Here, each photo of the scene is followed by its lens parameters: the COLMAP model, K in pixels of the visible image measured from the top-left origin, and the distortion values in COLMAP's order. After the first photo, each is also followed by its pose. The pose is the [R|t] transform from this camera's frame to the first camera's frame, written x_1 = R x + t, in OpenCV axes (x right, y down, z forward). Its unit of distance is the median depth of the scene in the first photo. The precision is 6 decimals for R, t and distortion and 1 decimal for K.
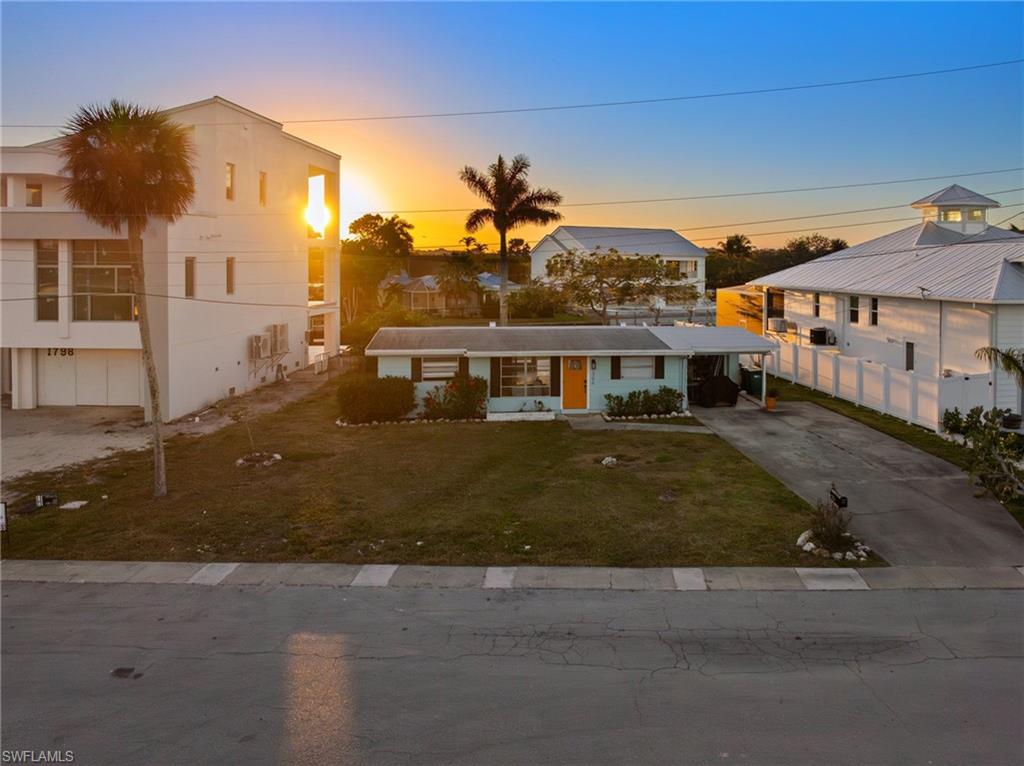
lens RADIAL K [[750.3, 0, 592.6], [0, 750.3, 274.7], [0, 0, 1]] dist [-0.033003, -0.000173]
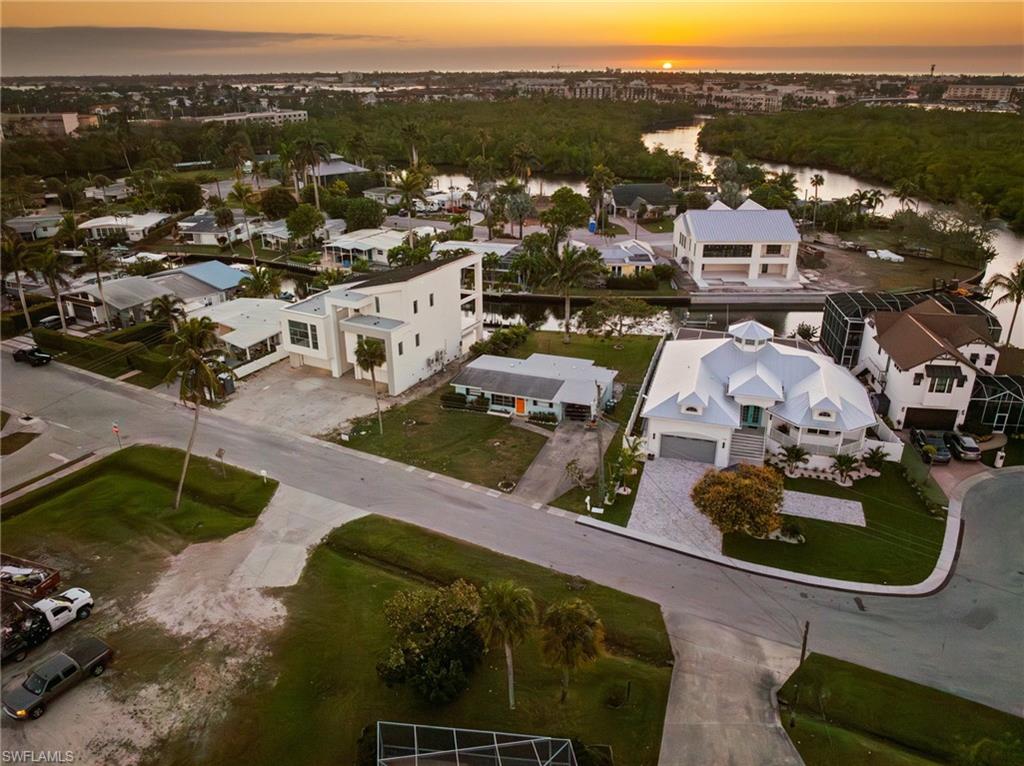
lens RADIAL K [[747.0, 0, 512.0], [0, 747.0, 383.0], [0, 0, 1]] dist [-0.040328, 0.002091]
pose [[0.872423, 0.180192, -0.454323, 1.191179], [0.002640, 0.927806, 0.373052, -0.956925], [0.488745, -0.326659, 0.808964, -1.198597]]
